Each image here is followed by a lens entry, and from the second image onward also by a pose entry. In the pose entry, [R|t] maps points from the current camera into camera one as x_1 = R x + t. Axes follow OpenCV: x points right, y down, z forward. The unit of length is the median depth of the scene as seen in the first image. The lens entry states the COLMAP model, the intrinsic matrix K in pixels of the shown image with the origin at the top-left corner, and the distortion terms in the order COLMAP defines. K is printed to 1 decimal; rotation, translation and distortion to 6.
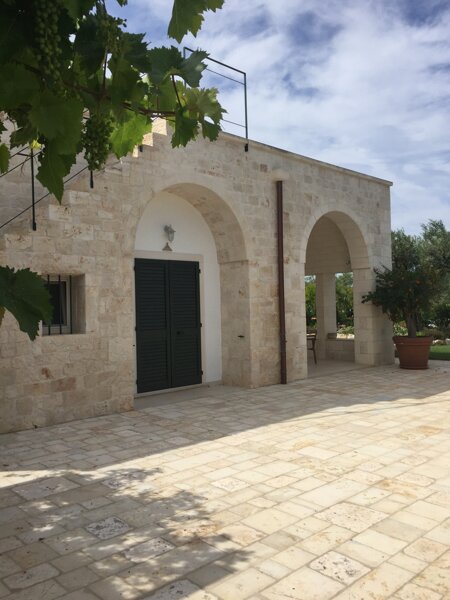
lens RADIAL K [[505.9, 0, 225.0], [0, 505.9, 300.0], [0, 0, 1]] dist [0.075649, -0.091297]
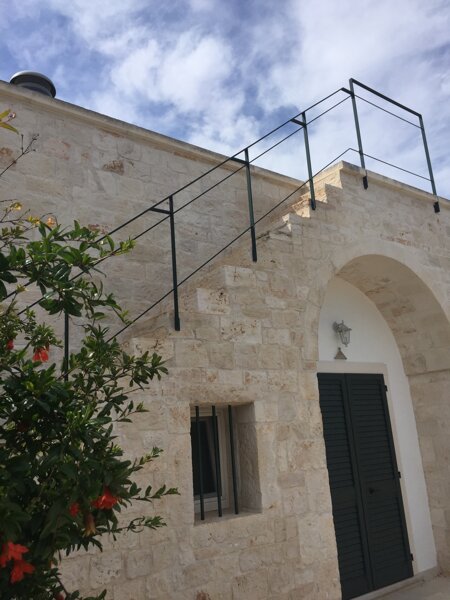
lens RADIAL K [[505.9, 0, 225.0], [0, 505.9, 300.0], [0, 0, 1]] dist [0.075649, -0.091297]
pose [[0.990846, -0.076531, -0.111209, -0.221921], [0.048103, 0.969865, -0.238849, -0.025222], [0.126137, 0.231313, 0.964668, 0.386531]]
